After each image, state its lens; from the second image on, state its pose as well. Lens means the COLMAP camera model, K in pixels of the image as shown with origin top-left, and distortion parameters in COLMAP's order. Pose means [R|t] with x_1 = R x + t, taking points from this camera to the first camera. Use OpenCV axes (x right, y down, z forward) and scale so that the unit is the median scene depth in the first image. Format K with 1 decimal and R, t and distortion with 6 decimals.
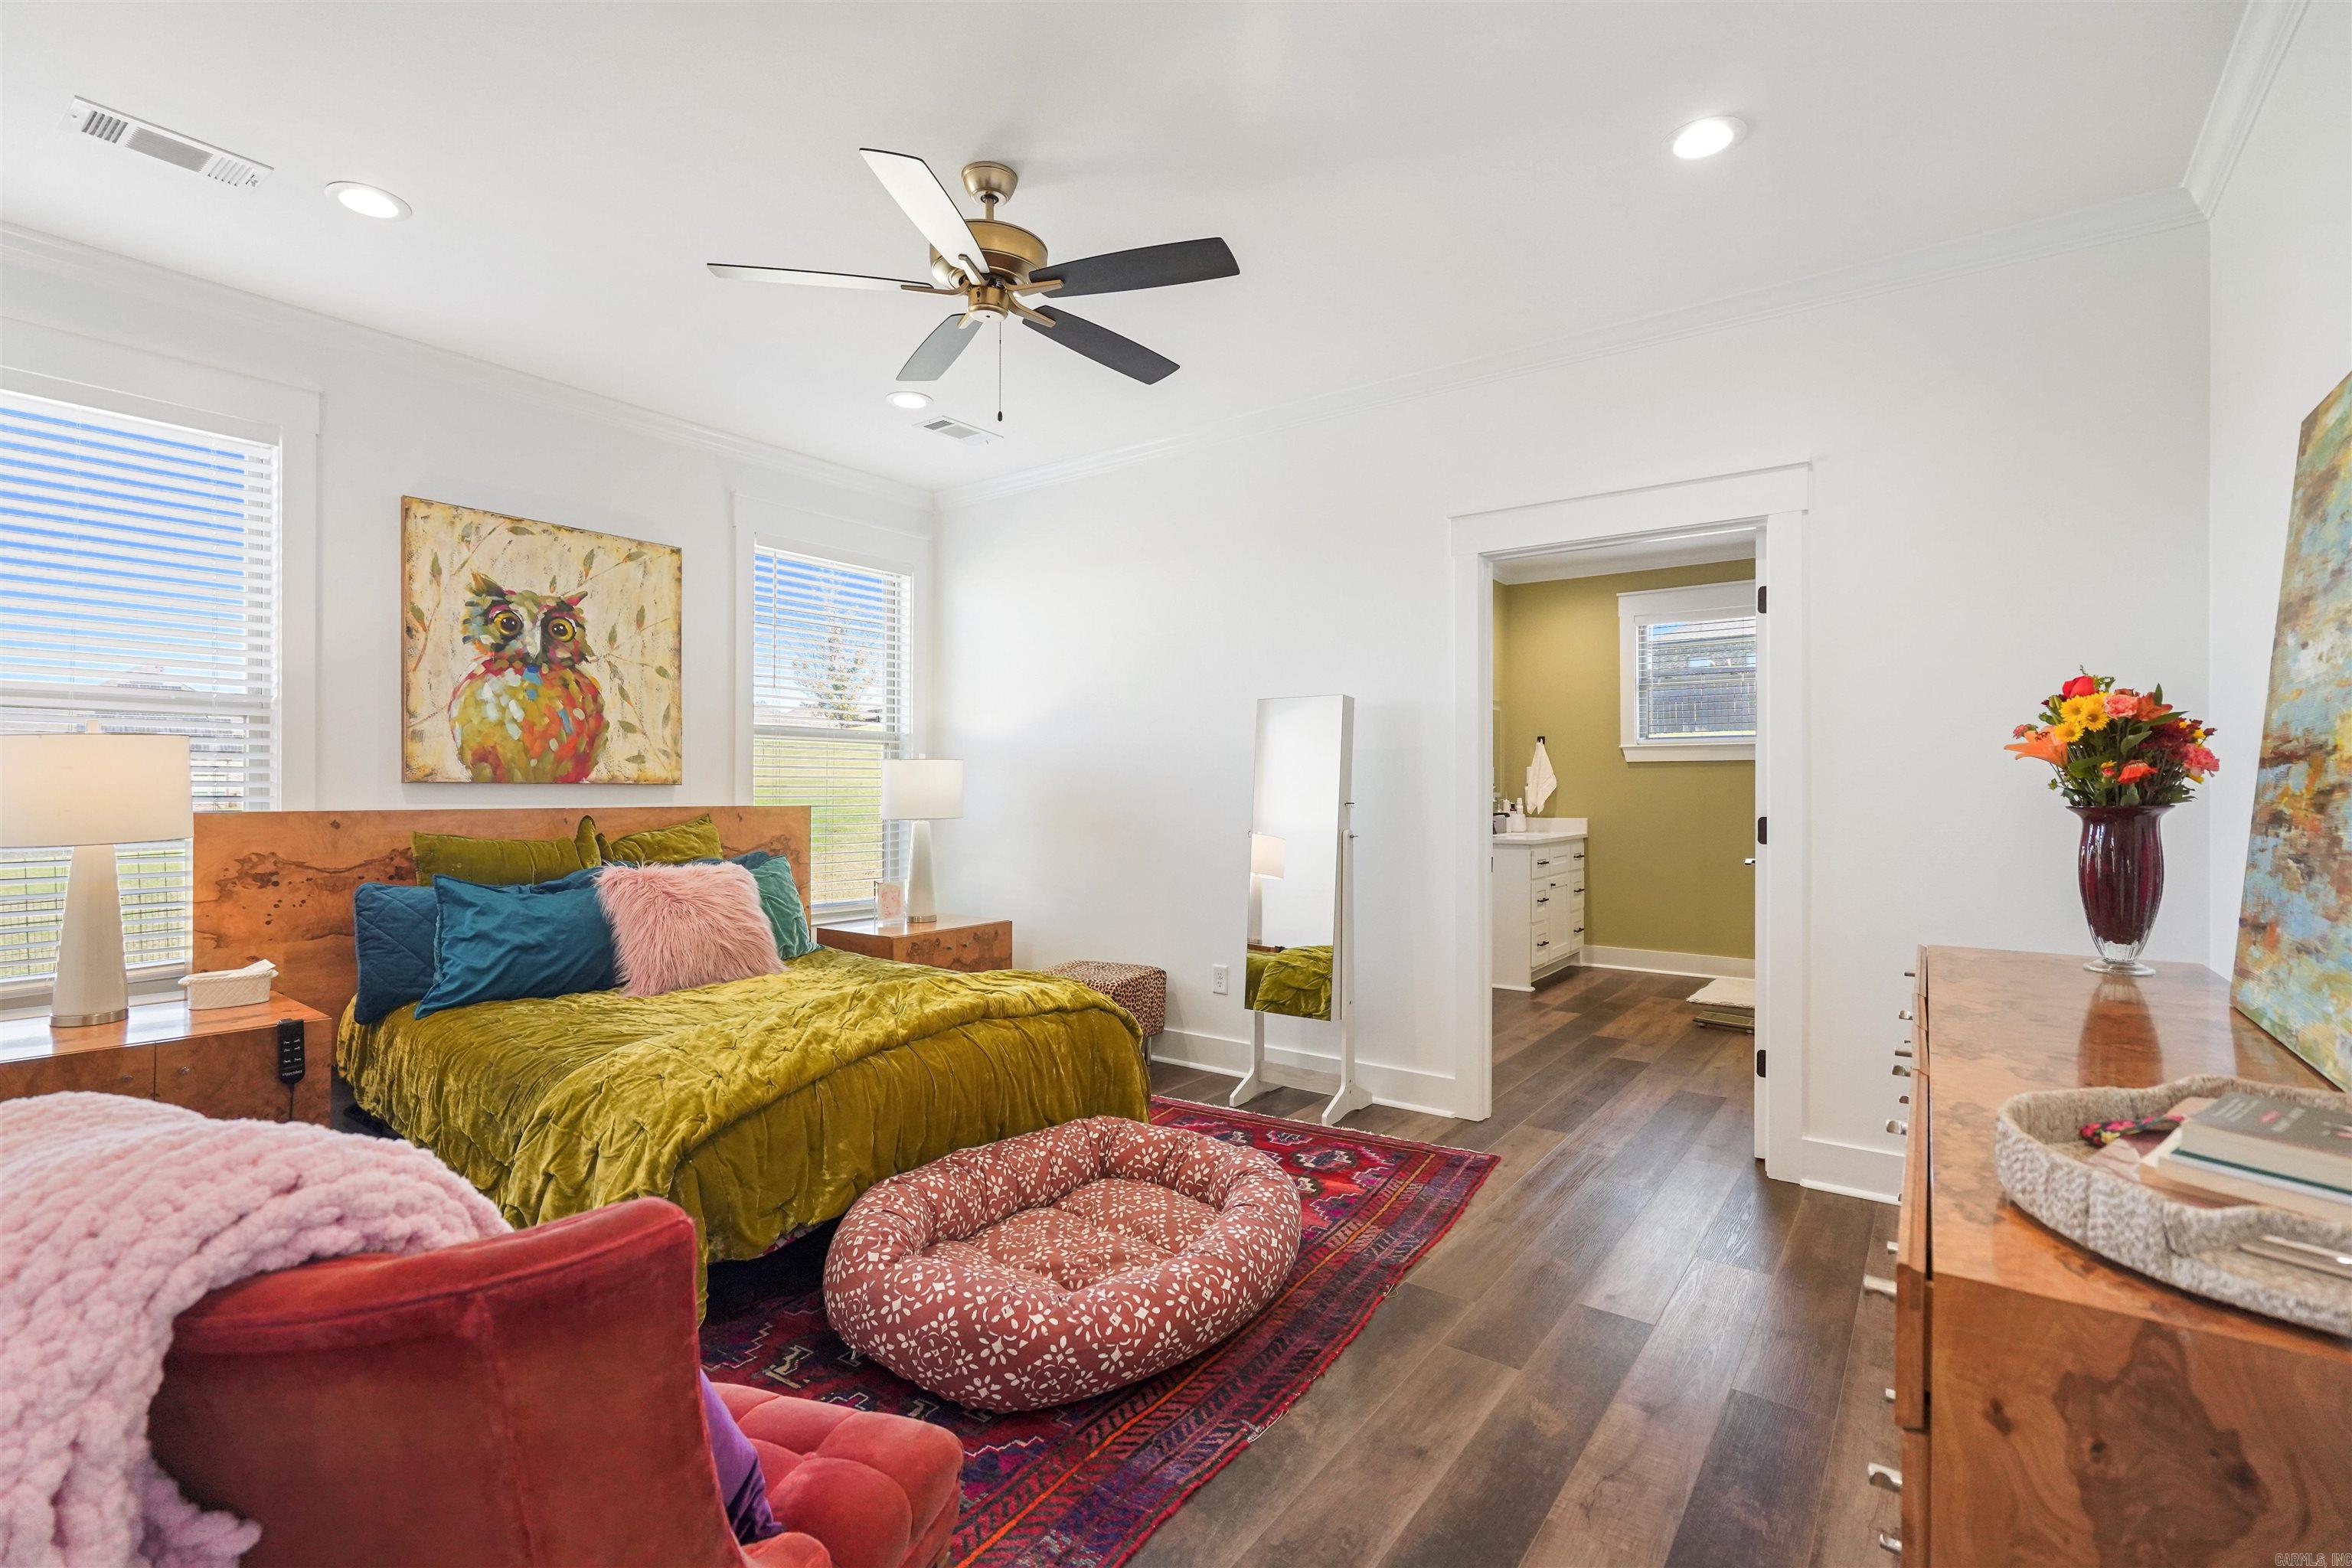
lens RADIAL K [[1078.2, 0, 1167.4], [0, 1078.2, 796.1], [0, 0, 1]] dist [-0.002906, 0.000309]
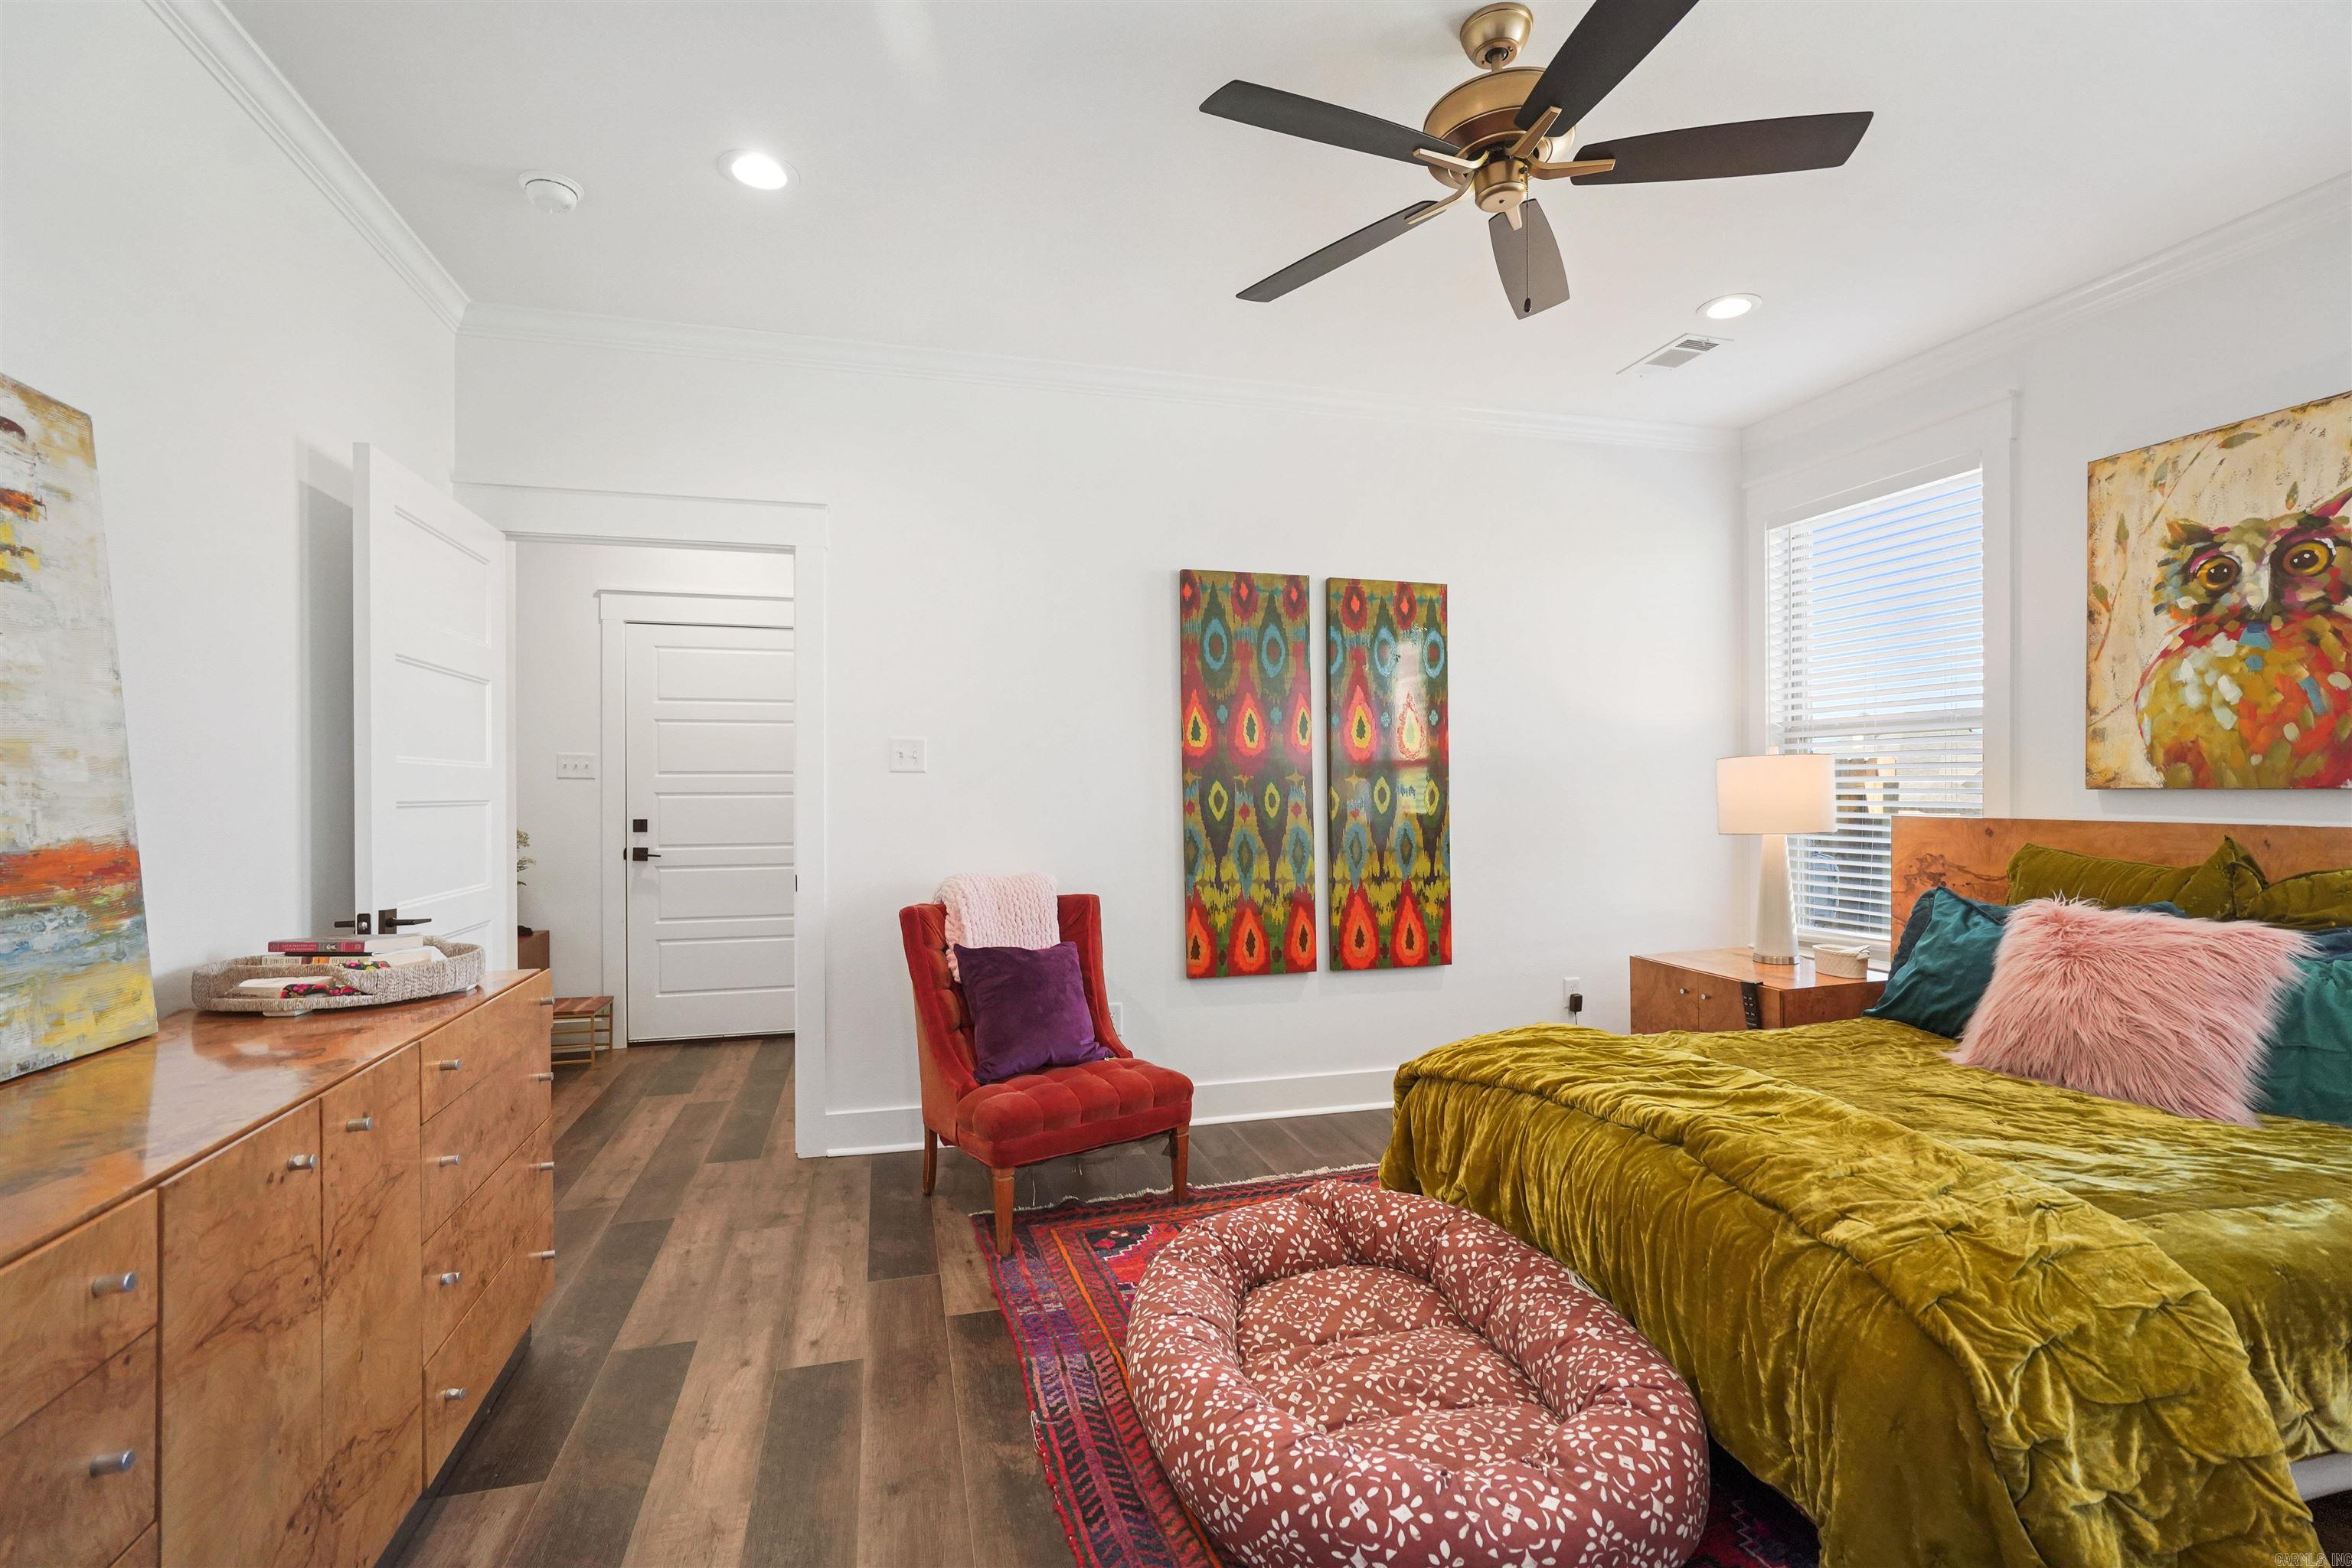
lens RADIAL K [[1078.2, 0, 1167.4], [0, 1078.2, 796.1], [0, 0, 1]] dist [-0.002906, 0.000309]
pose [[-0.631145, 0.002356, -0.775661, 0.423792], [-0.005136, 0.999961, 0.007216, -0.008828], [0.775648, 0.008538, -0.631108, 0.921291]]
